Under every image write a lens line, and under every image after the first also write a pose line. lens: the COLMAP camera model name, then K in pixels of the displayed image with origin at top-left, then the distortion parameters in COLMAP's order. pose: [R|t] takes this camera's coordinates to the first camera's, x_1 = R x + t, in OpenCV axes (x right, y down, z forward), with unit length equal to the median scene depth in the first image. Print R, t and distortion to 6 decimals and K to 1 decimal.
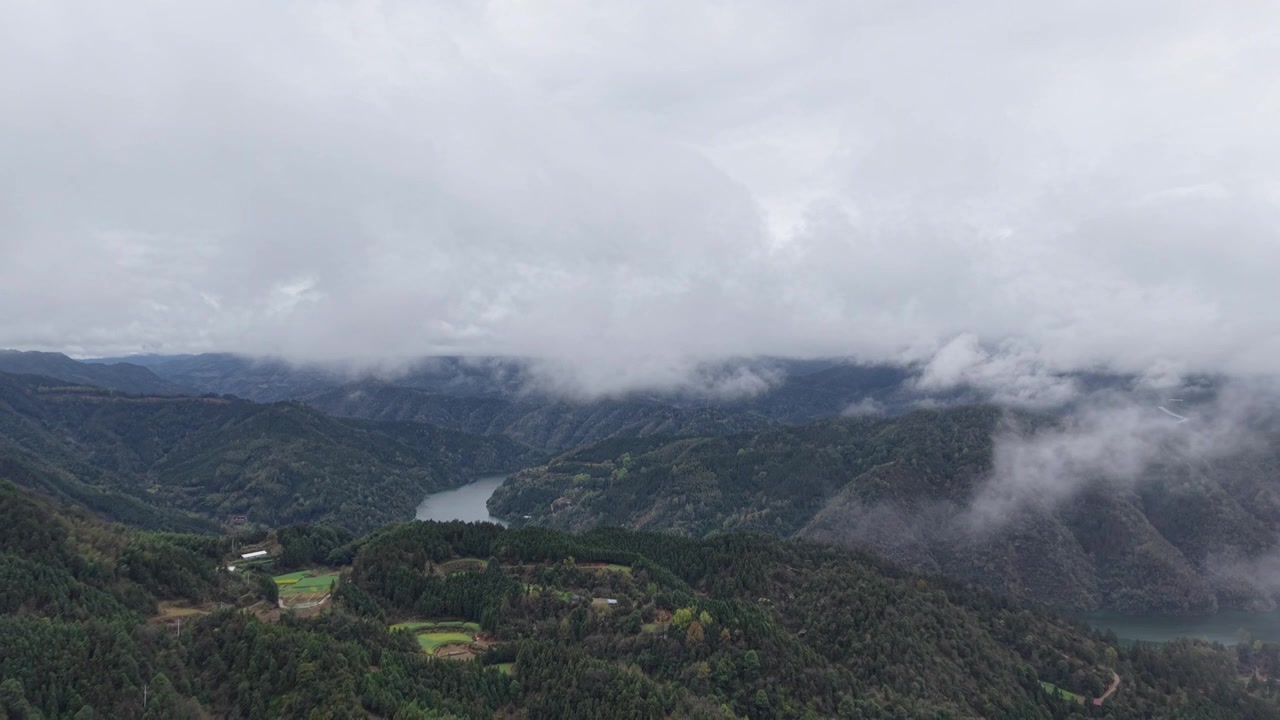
lens RADIAL K [[952.4, 0, 638.3], [0, 952.4, 340.1], [0, 0, 1]] dist [0.063530, -0.099495]
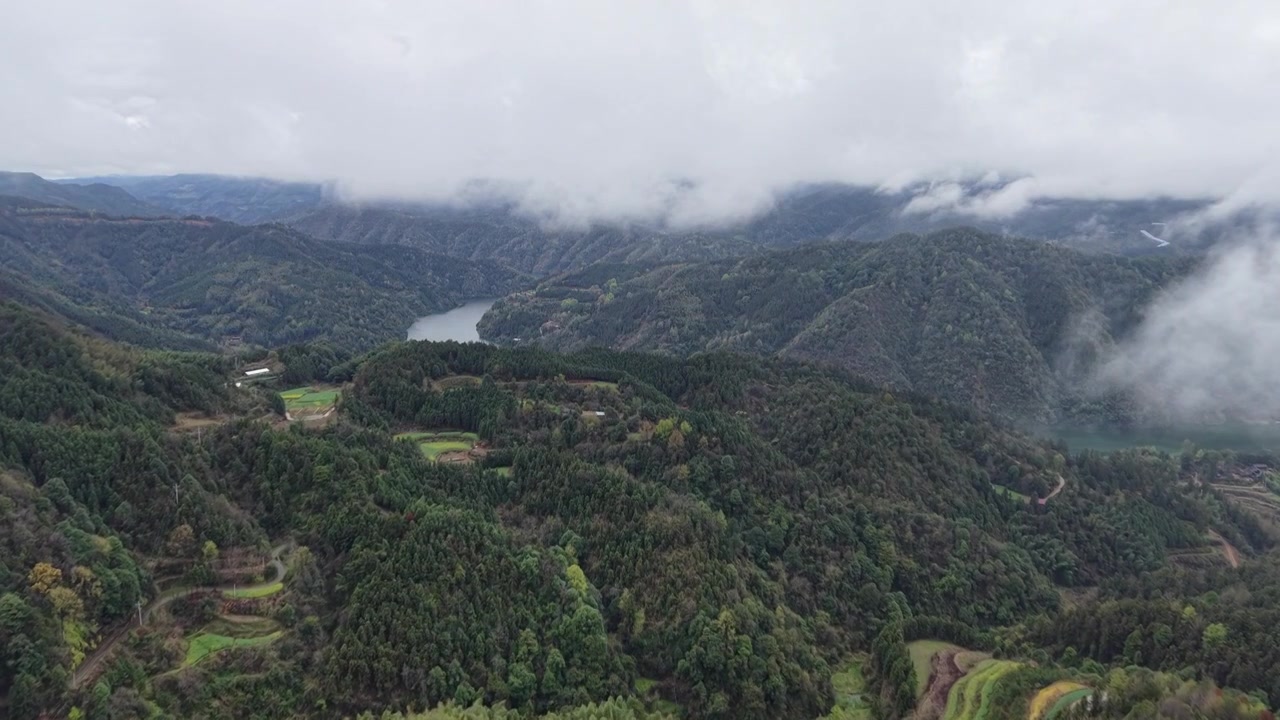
lens RADIAL K [[950.2, 0, 640.0], [0, 950.2, 360.0], [0, 0, 1]] dist [0.102311, -0.202836]
pose [[0.999869, -0.000472, 0.016196, 0.000333], [-0.002813, 0.979339, 0.202205, -0.002730], [-0.015957, -0.202224, 0.979209, -0.034718]]
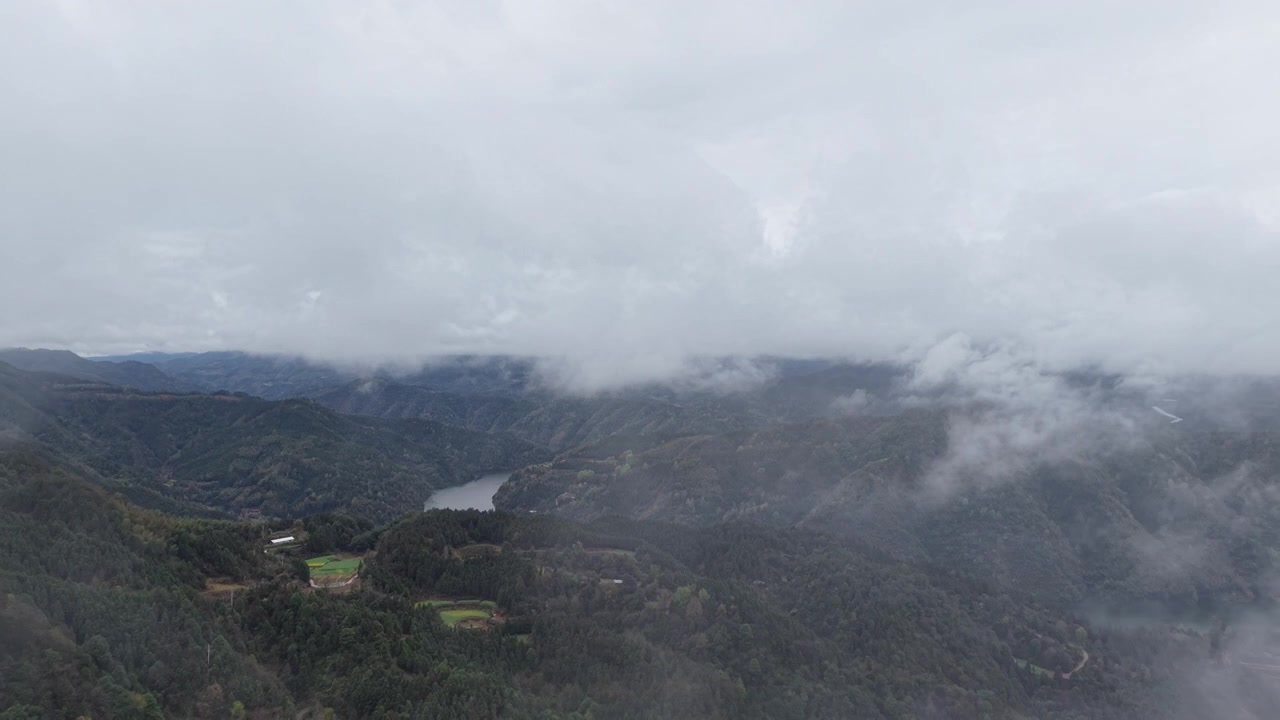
lens RADIAL K [[952.4, 0, 638.3], [0, 952.4, 340.1], [0, 0, 1]] dist [0.063530, -0.099495]
pose [[0.999995, 0.002724, -0.001756, -0.003144], [-0.002723, 0.999996, 0.000600, -0.001252], [0.001757, -0.000595, 0.999998, -0.079514]]
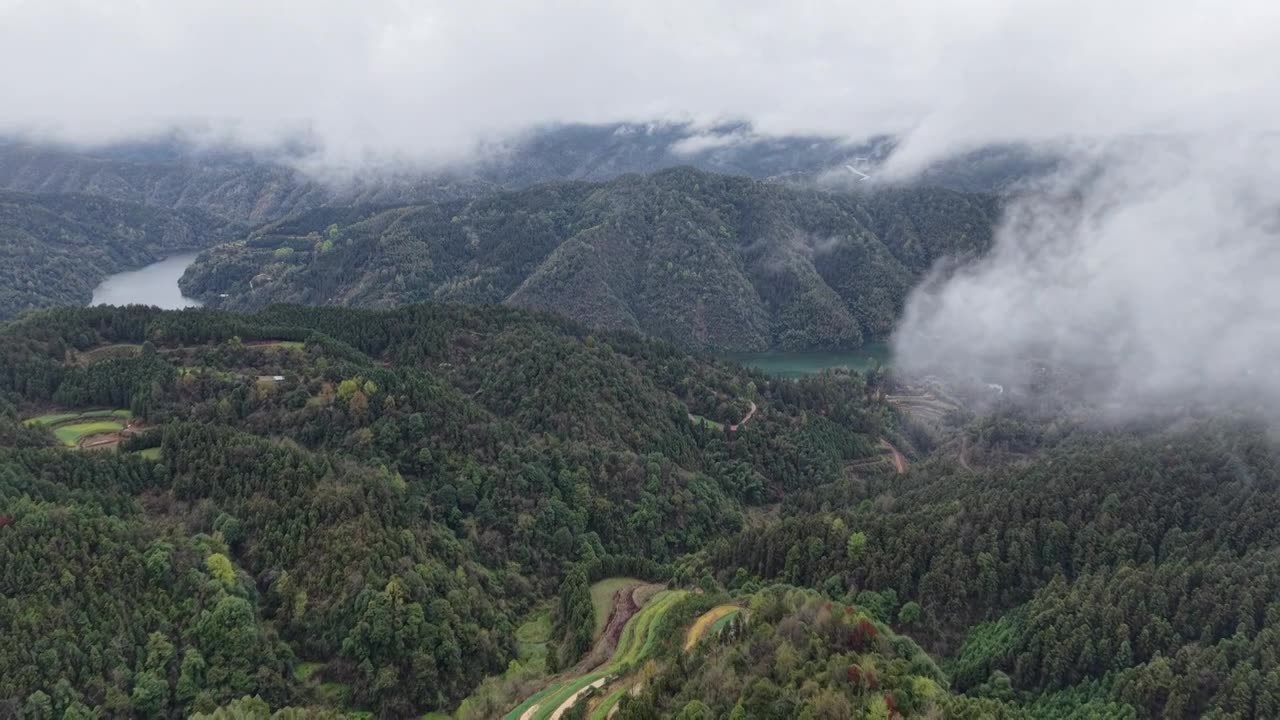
lens RADIAL K [[948.2, 0, 678.2], [0, 948.2, 358.0], [0, 0, 1]] dist [0.011360, -0.030624]
pose [[0.951734, -0.069197, 0.299023, 0.069410], [-0.011190, 0.965783, 0.259109, -0.004260], [-0.306721, -0.249949, 0.918394, -0.016735]]
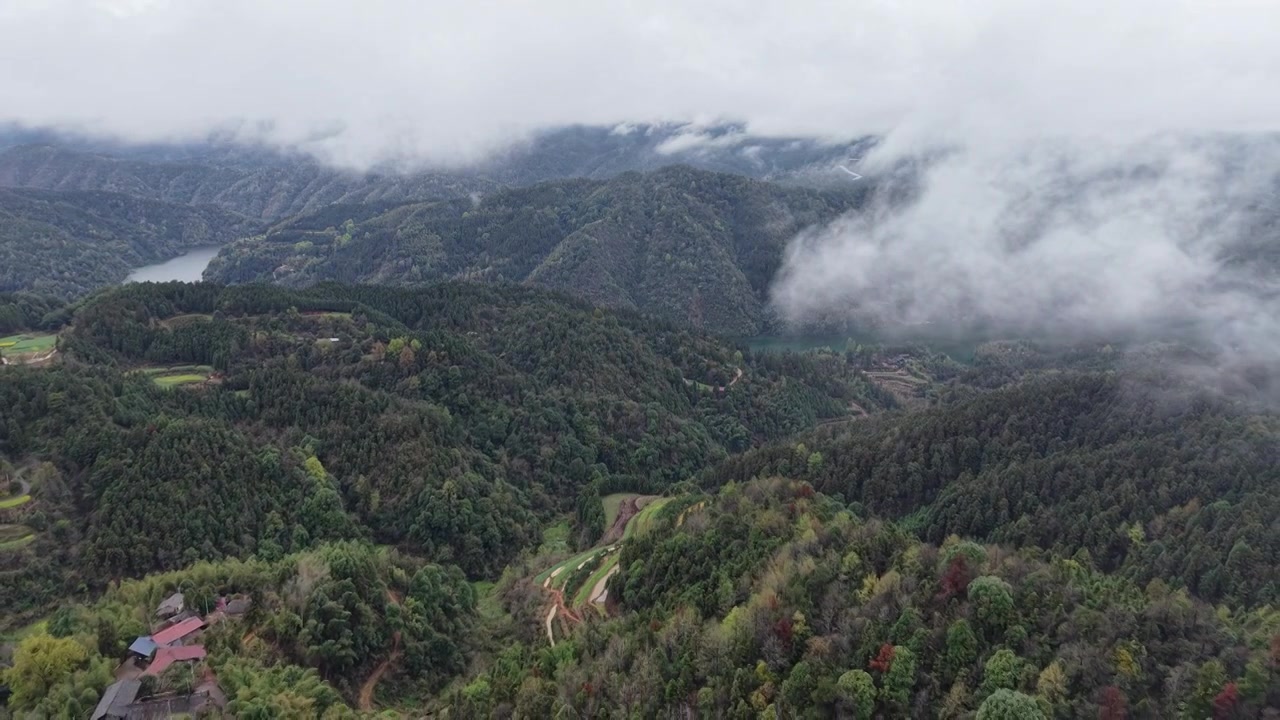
lens RADIAL K [[948.2, 0, 678.2], [0, 948.2, 358.0], [0, 0, 1]] dist [0.011360, -0.030624]
pose [[0.951509, -0.067666, 0.300085, 0.021028], [-0.012531, 0.966172, 0.257596, -0.006789], [-0.307364, -0.248865, 0.918473, -0.181693]]
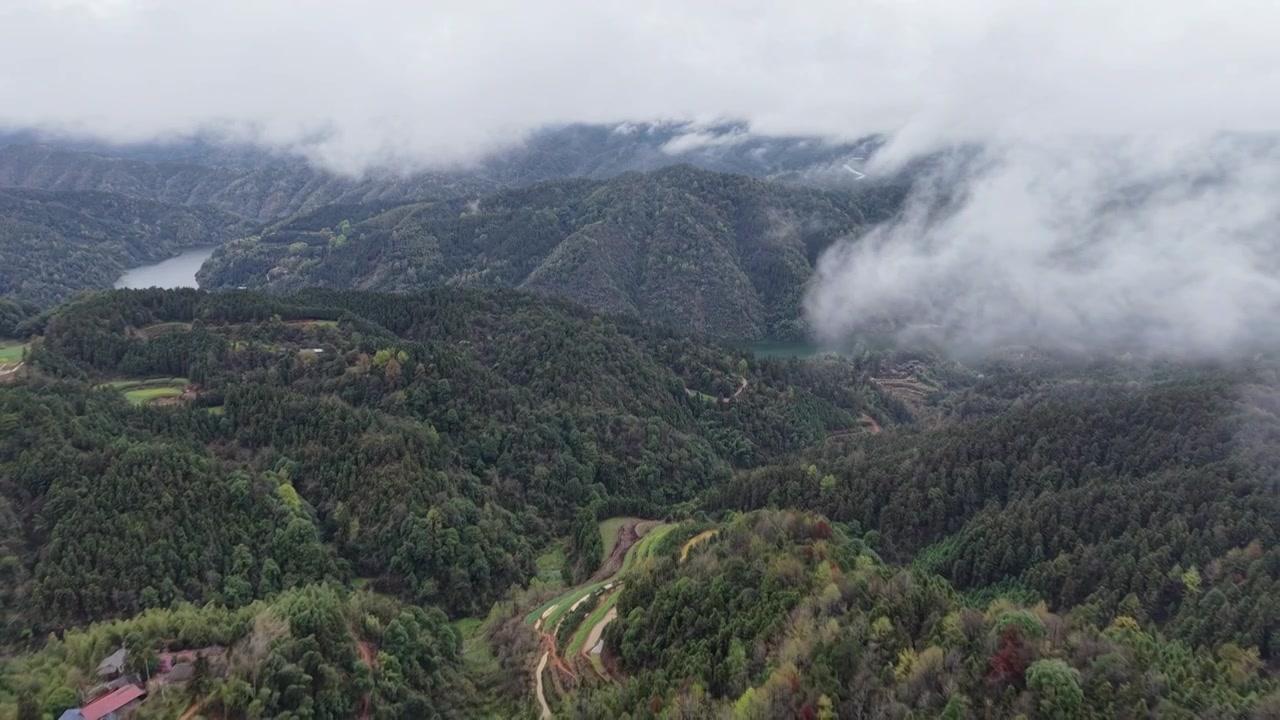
lens RADIAL K [[948.2, 0, 678.2], [0, 948.2, 358.0], [0, 0, 1]] dist [0.011360, -0.030624]
pose [[0.951939, -0.068111, 0.298620, 0.037887], [-0.012148, 0.965798, 0.259010, -0.005967], [-0.306048, -0.250189, 0.918553, -0.125418]]
